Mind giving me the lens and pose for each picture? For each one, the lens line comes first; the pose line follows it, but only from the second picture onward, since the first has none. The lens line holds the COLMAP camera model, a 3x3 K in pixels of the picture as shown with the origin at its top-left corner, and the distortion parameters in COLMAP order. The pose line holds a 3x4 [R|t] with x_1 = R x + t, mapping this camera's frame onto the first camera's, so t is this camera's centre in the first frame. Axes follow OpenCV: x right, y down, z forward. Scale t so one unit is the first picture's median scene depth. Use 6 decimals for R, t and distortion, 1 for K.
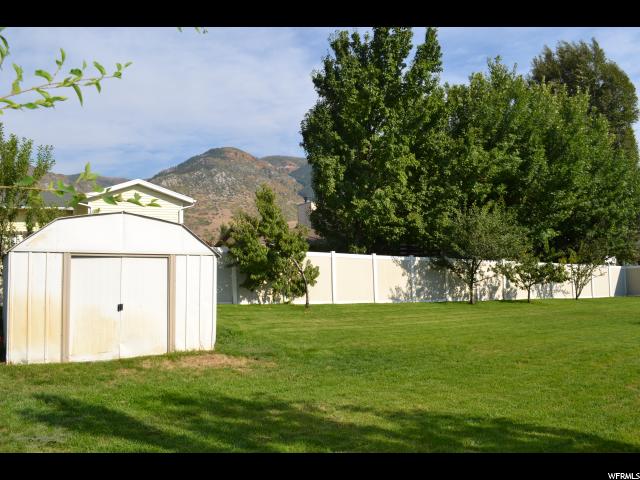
lens RADIAL K [[515.5, 0, 320.0], [0, 515.5, 240.0], [0, 0, 1]] dist [-0.078805, 0.007533]
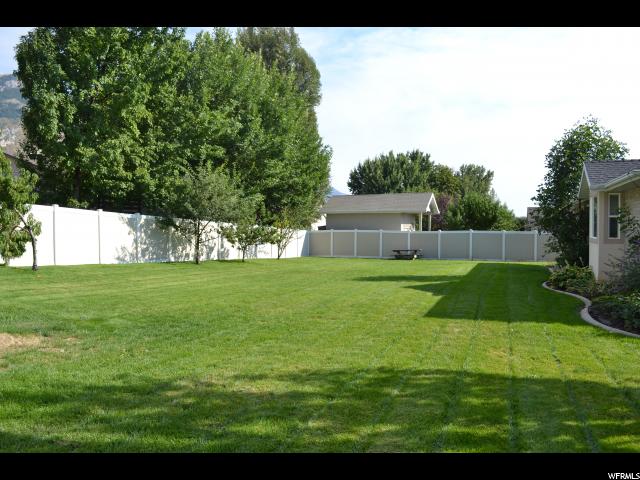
lens RADIAL K [[515.5, 0, 320.0], [0, 515.5, 240.0], [0, 0, 1]] dist [-0.078805, 0.007533]
pose [[0.804323, 0.013323, 0.594042, -0.107038], [-0.060113, 0.996444, 0.059044, 0.003883], [-0.591143, -0.083200, 0.802264, 0.050795]]
